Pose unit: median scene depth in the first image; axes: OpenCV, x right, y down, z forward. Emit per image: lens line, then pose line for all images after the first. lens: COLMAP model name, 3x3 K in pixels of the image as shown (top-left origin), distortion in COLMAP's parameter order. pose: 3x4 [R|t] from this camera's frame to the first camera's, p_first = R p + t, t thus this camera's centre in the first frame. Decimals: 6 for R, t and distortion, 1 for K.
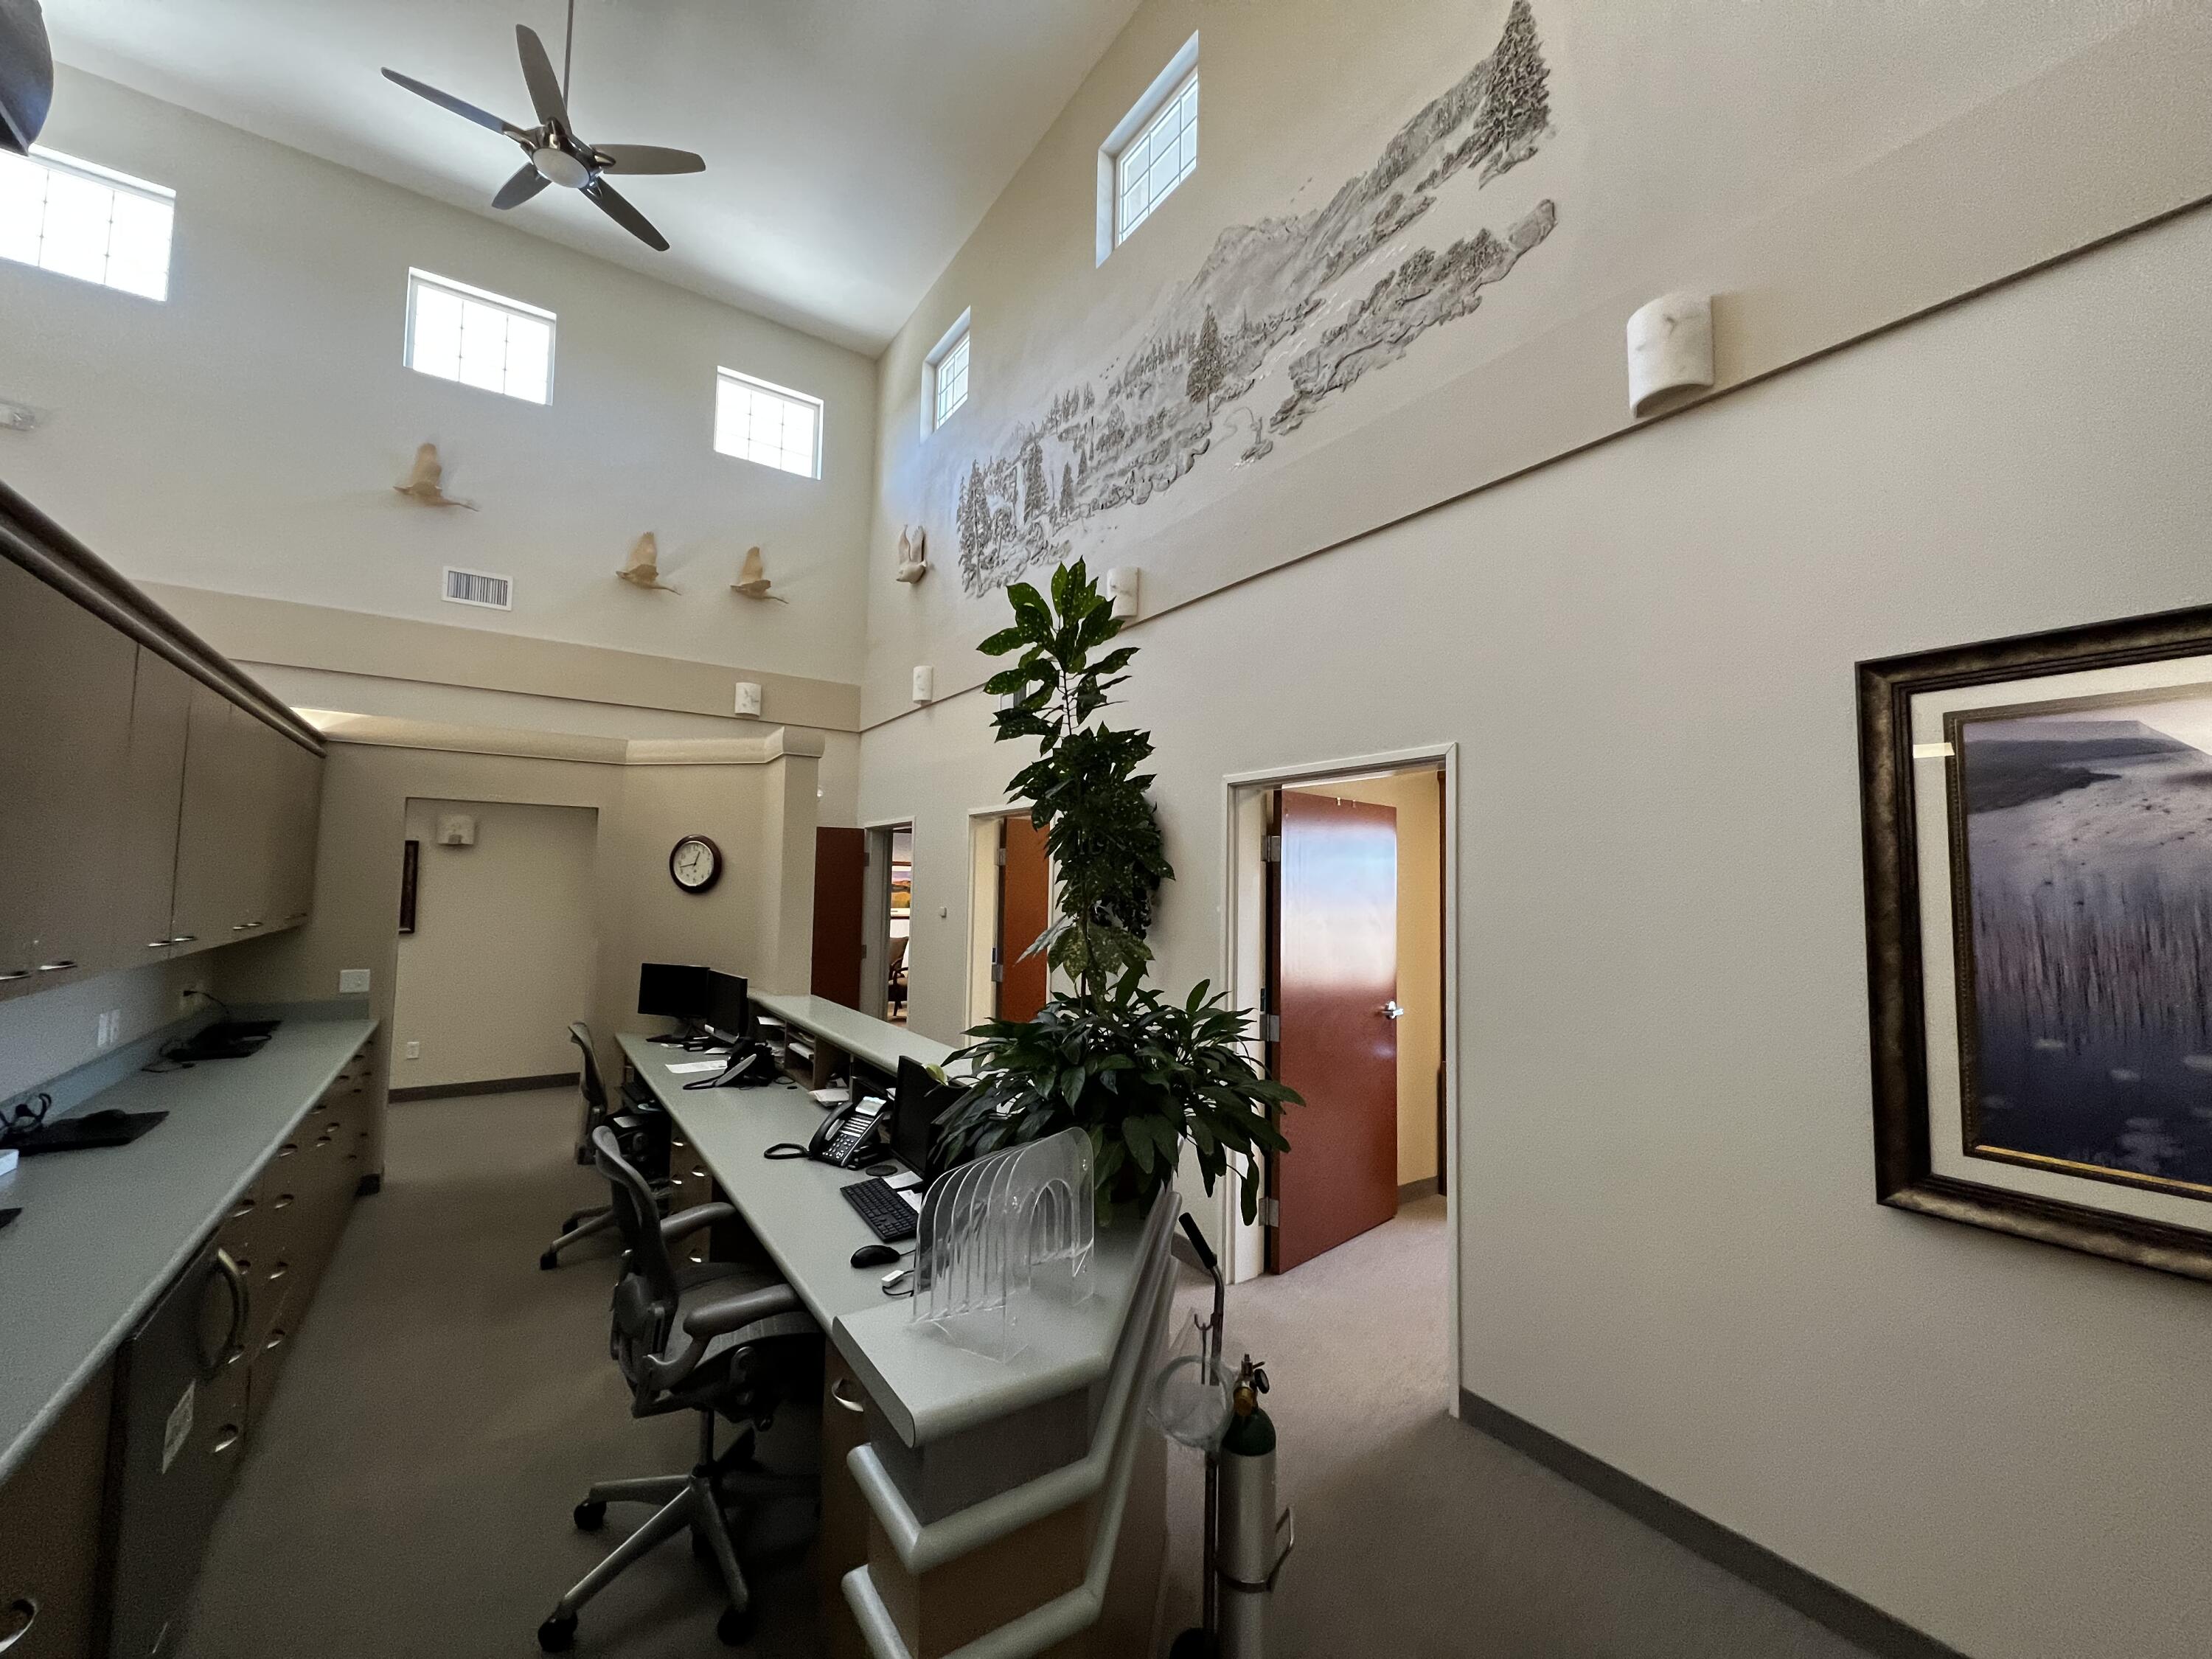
lens RADIAL K [[884.7, 0, 1106.0], [0, 884.7, 829.5], [0, 0, 1]] dist [-0.001390, -0.000131]
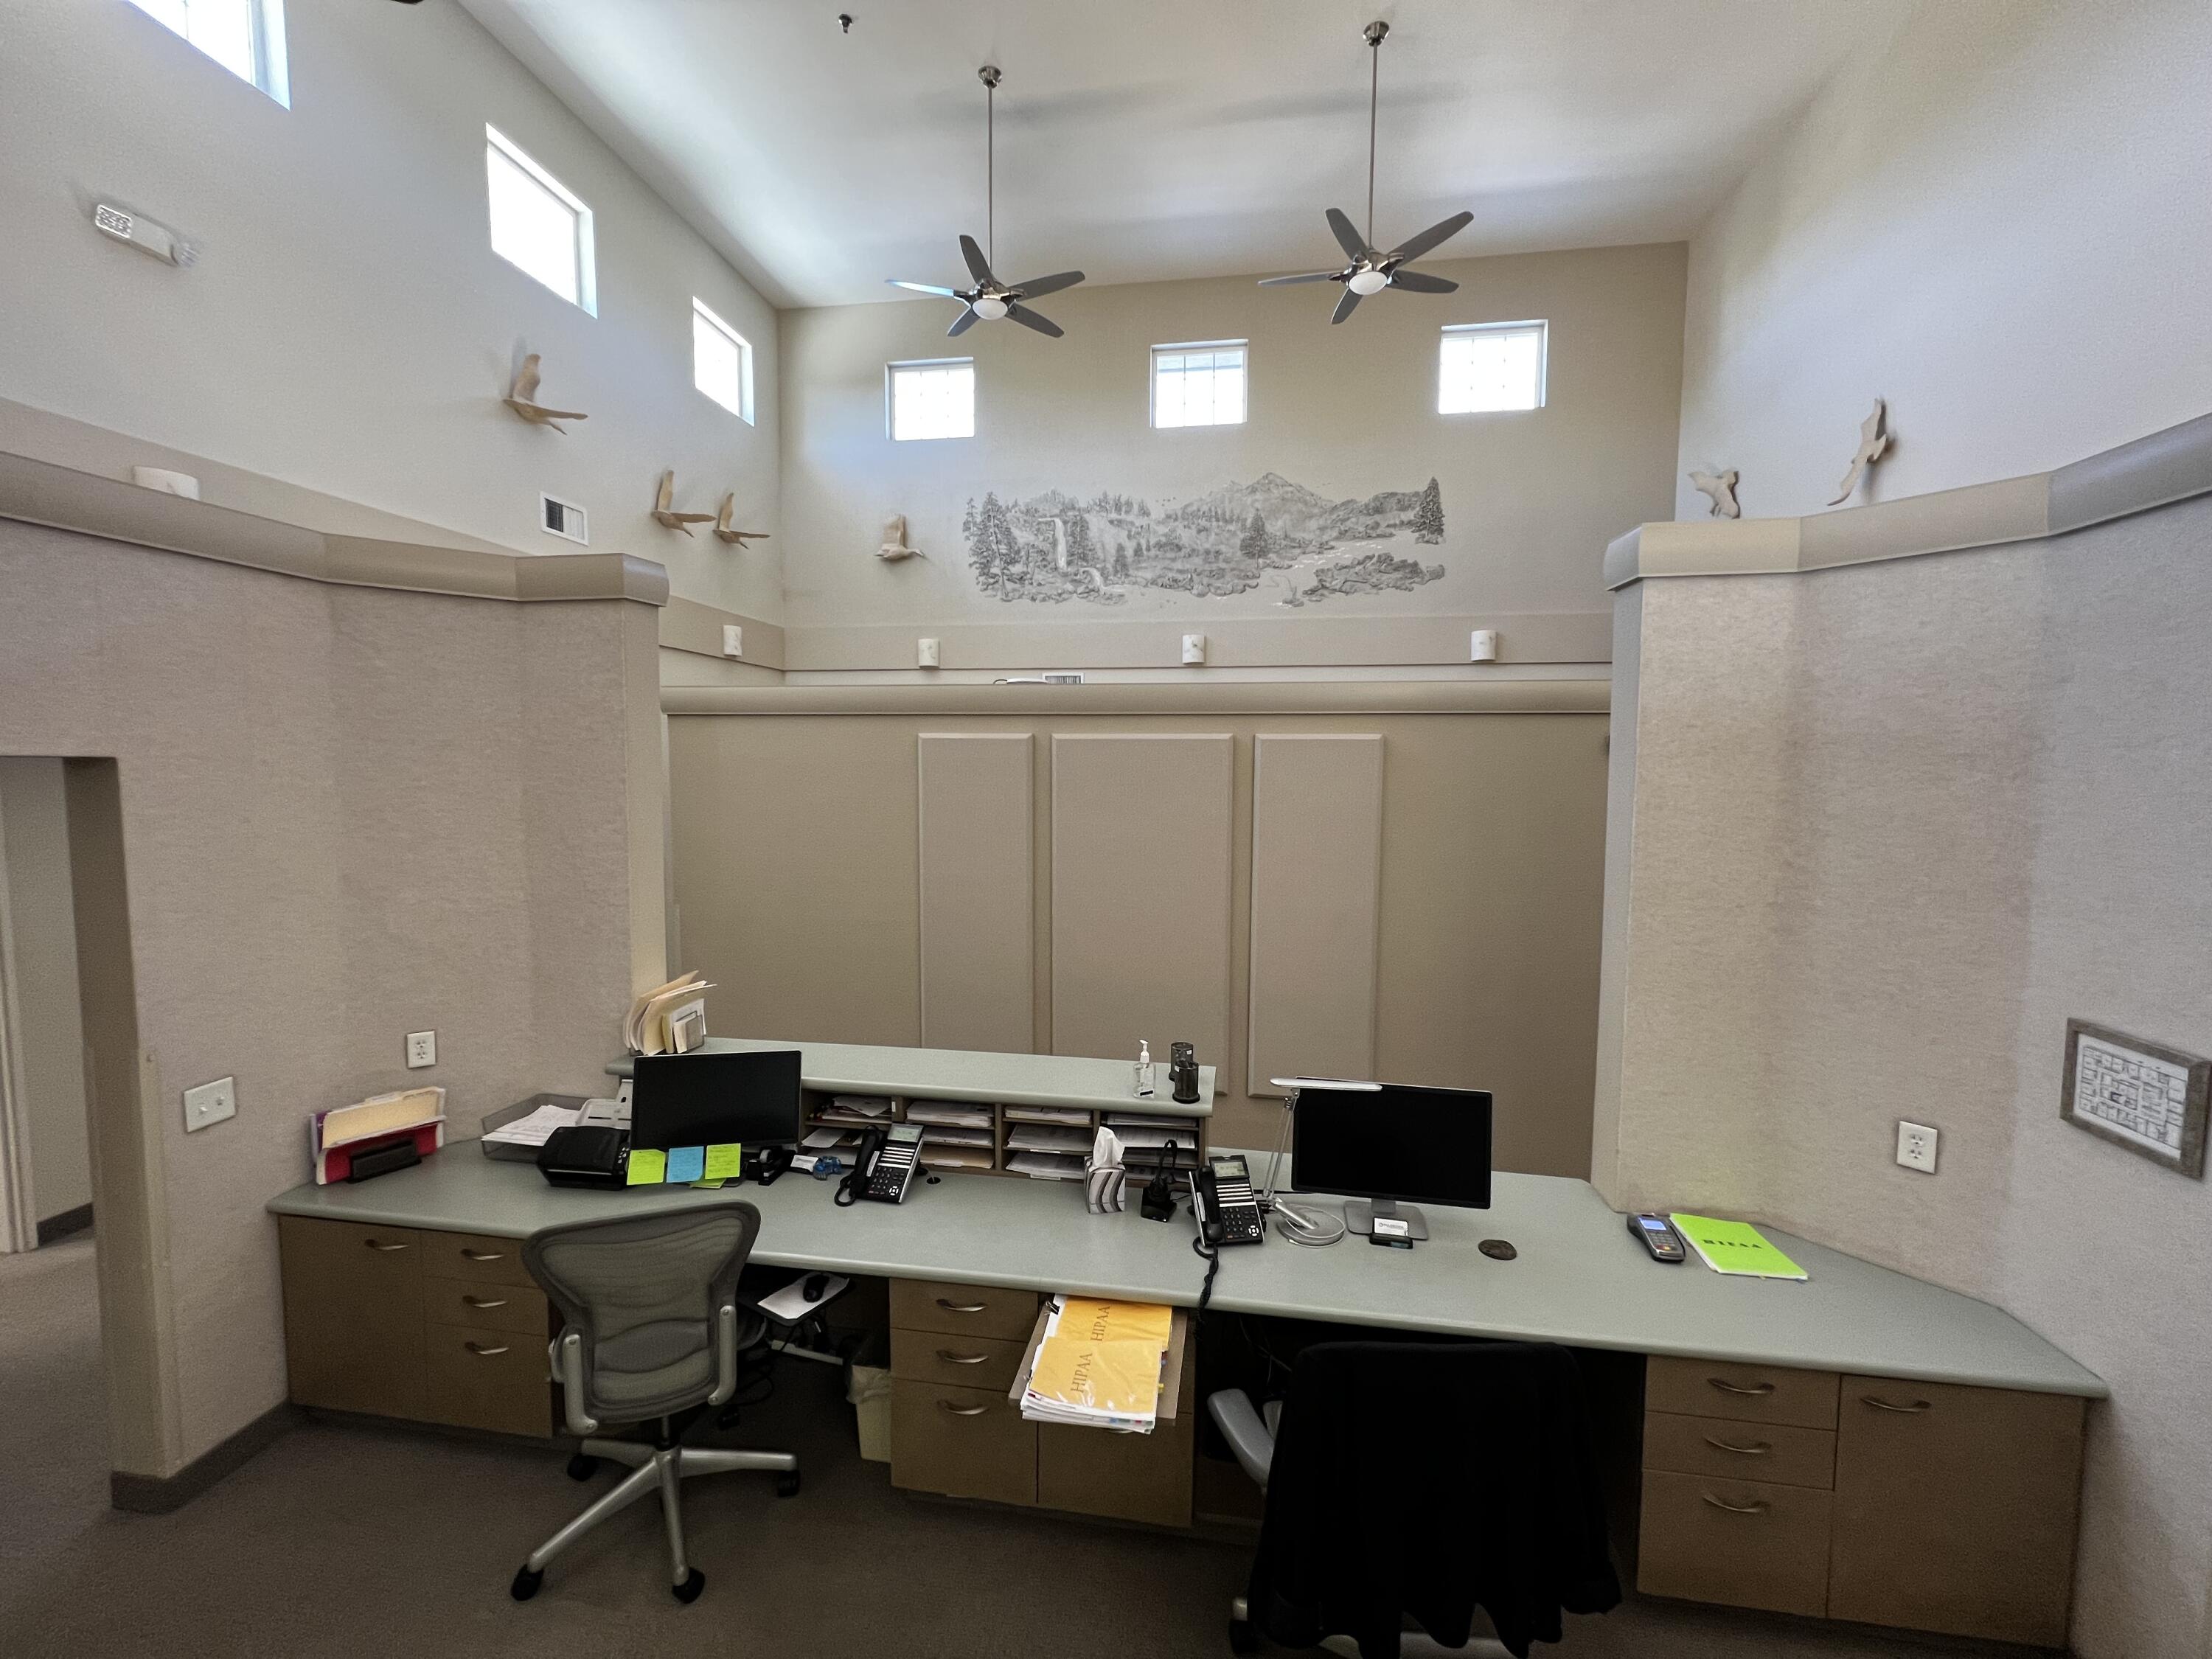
lens RADIAL K [[884.7, 0, 1106.0], [0, 884.7, 829.5], [0, 0, 1]] dist [-0.001390, -0.000131]
pose [[0.681520, -0.072489, 0.728201, -1.483314], [-0.040514, 0.989818, 0.136449, -0.142863], [-0.730678, -0.122495, 0.671644, -0.130884]]
